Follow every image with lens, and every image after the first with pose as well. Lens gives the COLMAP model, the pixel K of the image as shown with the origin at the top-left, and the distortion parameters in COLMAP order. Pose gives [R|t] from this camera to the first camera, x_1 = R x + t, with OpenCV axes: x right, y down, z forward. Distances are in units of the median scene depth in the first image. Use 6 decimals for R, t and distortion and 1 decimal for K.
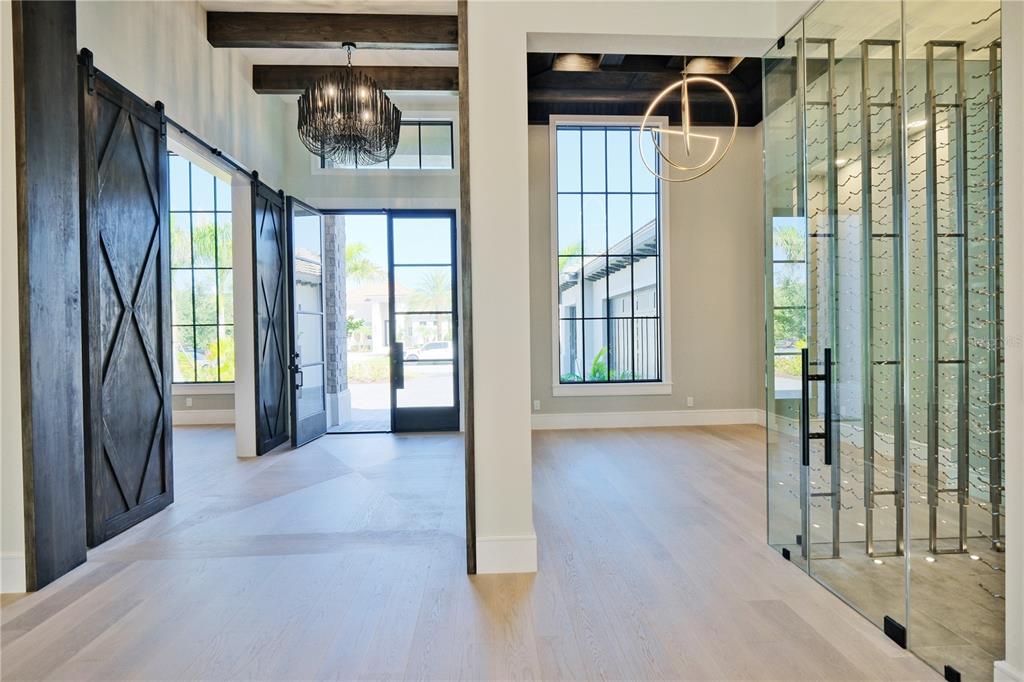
lens RADIAL K [[548.2, 0, 512.8], [0, 548.2, 339.1], [0, 0, 1]] dist [0.001451, 0.000212]
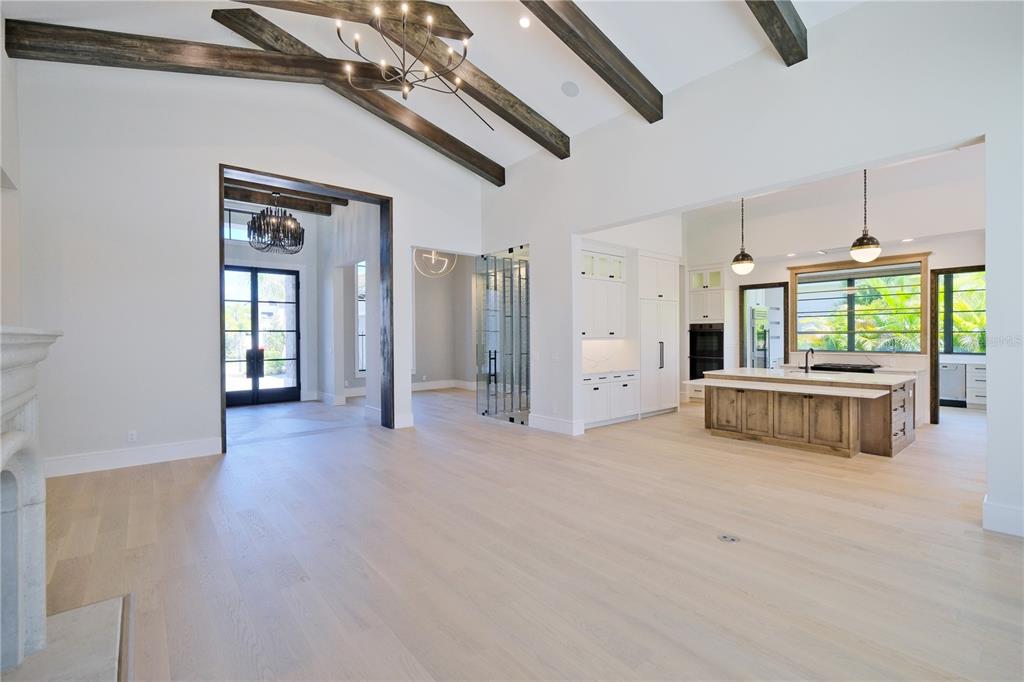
lens RADIAL K [[463.1, 0, 514.3], [0, 463.1, 341.5], [0, 0, 1]] dist [0.001701, 0.000231]
pose [[0.807074, 0.007789, 0.590399, -0.942168], [-0.001884, 0.999942, -0.010618, -0.005037], [-0.590447, 0.007457, 0.807042, -1.276052]]
